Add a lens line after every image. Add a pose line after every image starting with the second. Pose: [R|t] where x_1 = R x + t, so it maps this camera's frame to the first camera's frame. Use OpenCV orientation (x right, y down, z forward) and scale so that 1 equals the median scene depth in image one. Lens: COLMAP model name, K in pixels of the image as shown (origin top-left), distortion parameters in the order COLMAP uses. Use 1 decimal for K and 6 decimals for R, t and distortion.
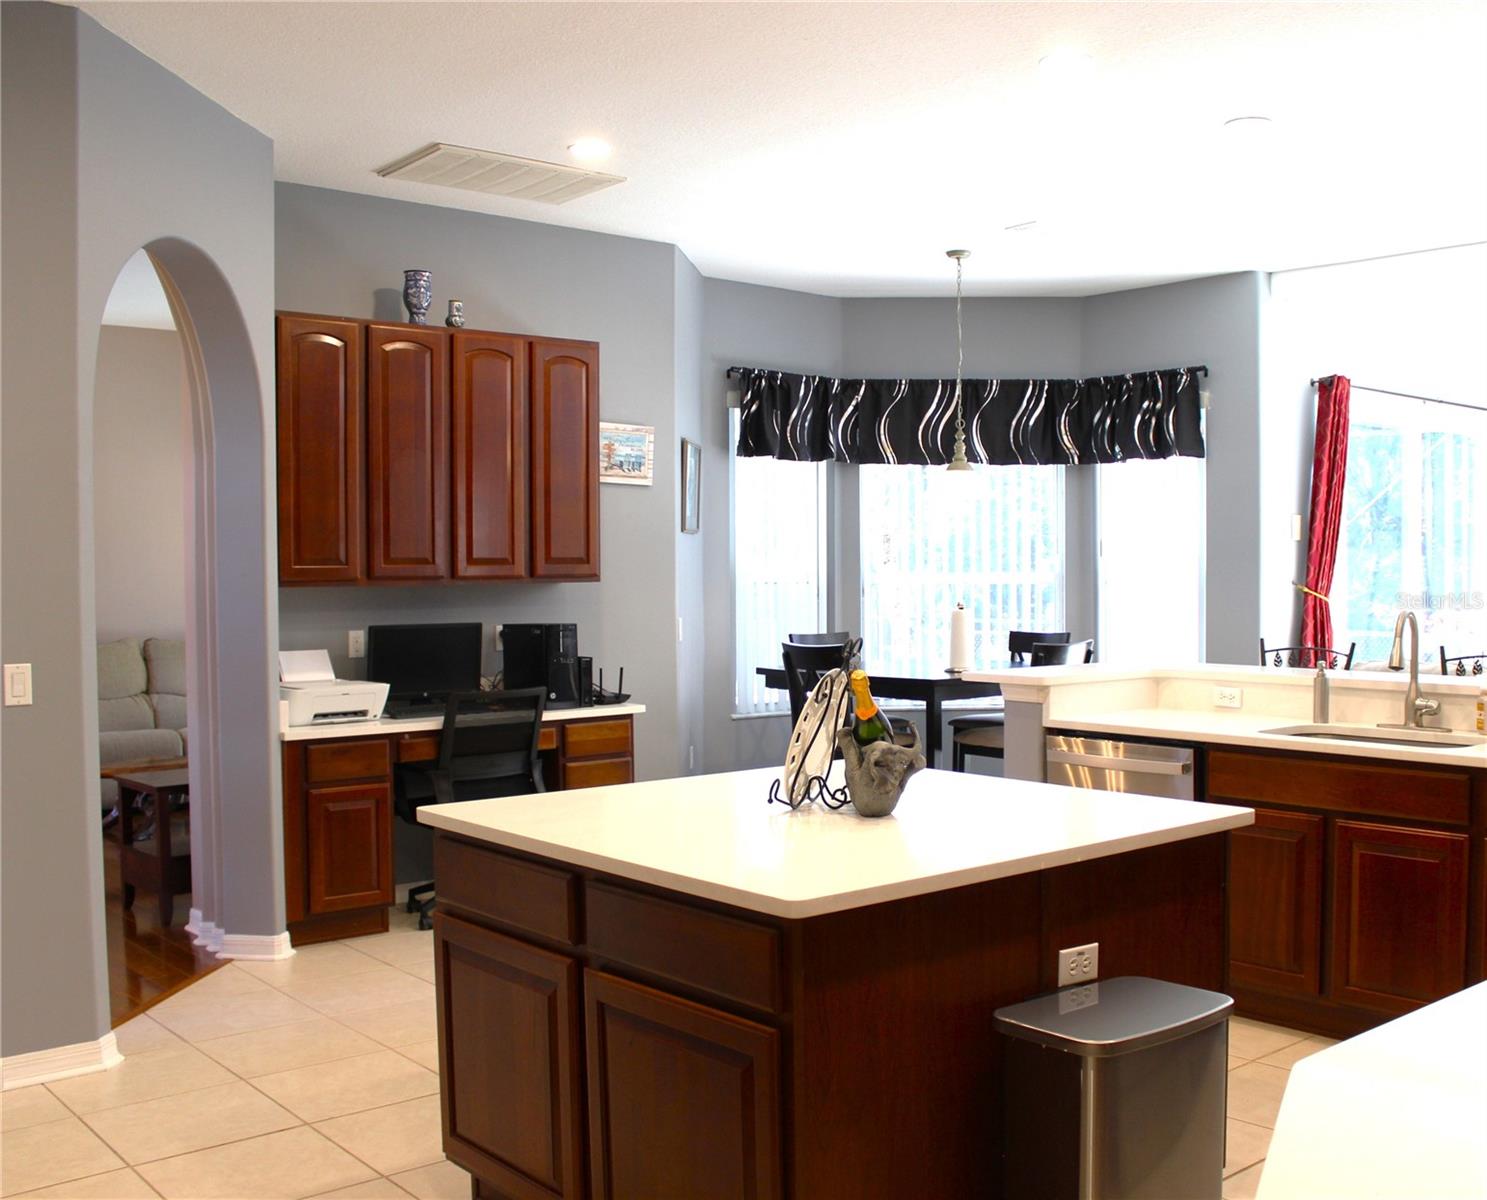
lens RADIAL K [[1559.8, 0, 744.7], [0, 1559.8, 614.0], [0, 0, 1]] dist [-0.191348, 0.000000]
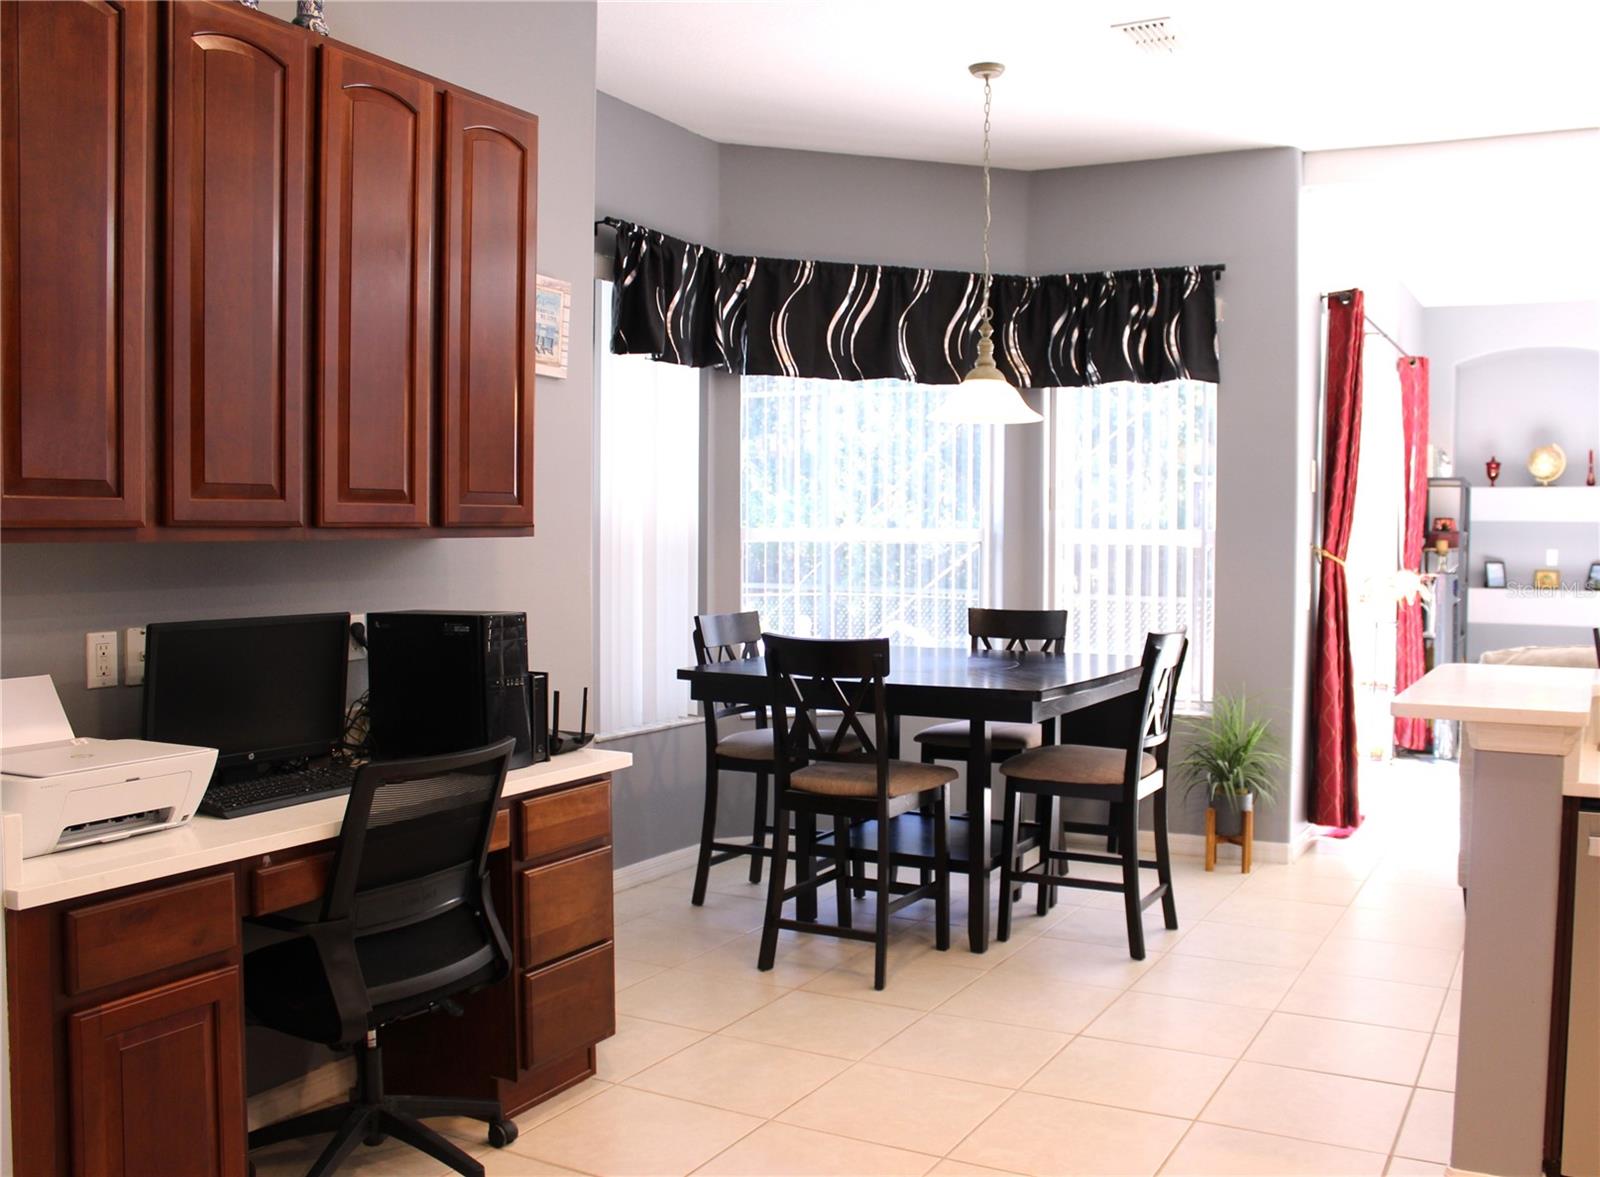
lens RADIAL K [[1477.1, 0, 803.5], [0, 1477.1, 572.8], [0, 0, 1]] dist [-0.109339, 0.000000]
pose [[0.923975, 0.000596, 0.382452, -0.174533], [-0.001612, 0.999996, 0.002337, -0.007281], [-0.382449, -0.002776, 0.923972, 0.390295]]
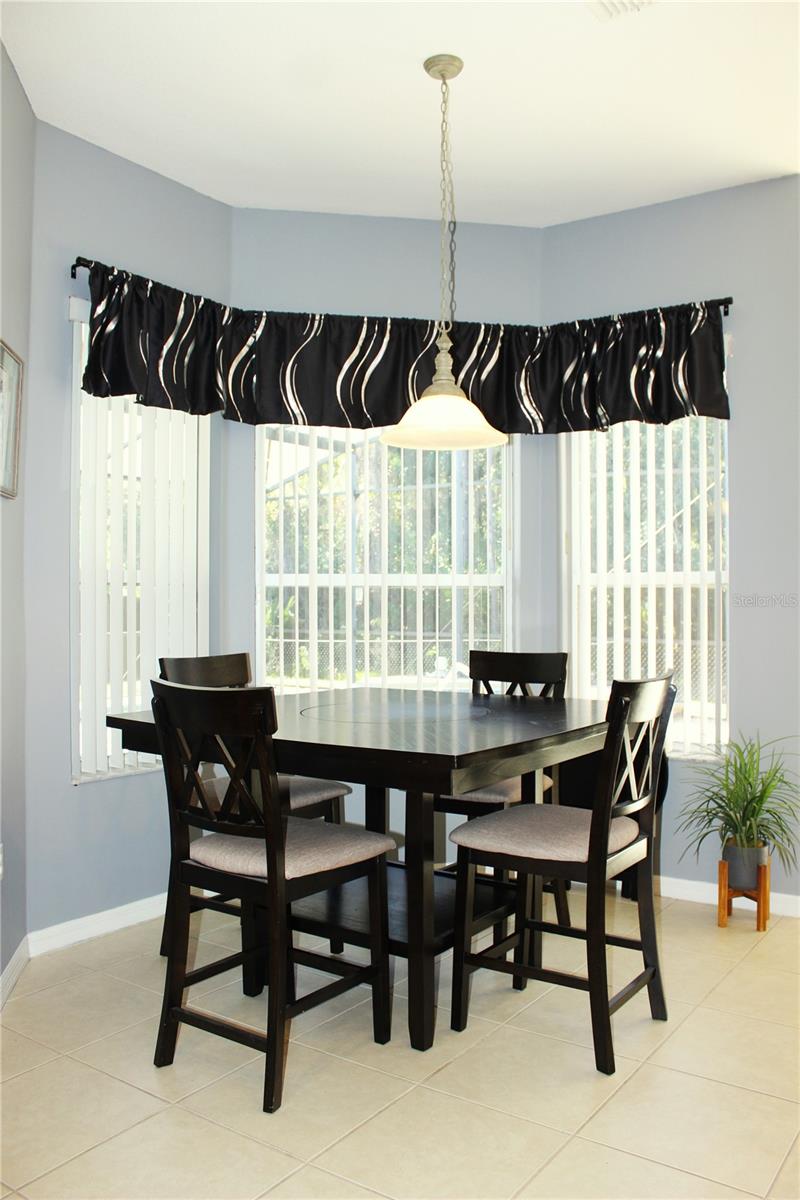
lens RADIAL K [[981.3, 0, 393.4], [0, 981.3, 590.1], [0, 0, 1]] dist [-0.111255, 0.042192]
pose [[0.961686, 0.008515, 0.274021, 0.010699], [0.001444, 0.999346, -0.036121, -0.000681], [-0.274149, 0.035132, 0.961045, 0.581193]]
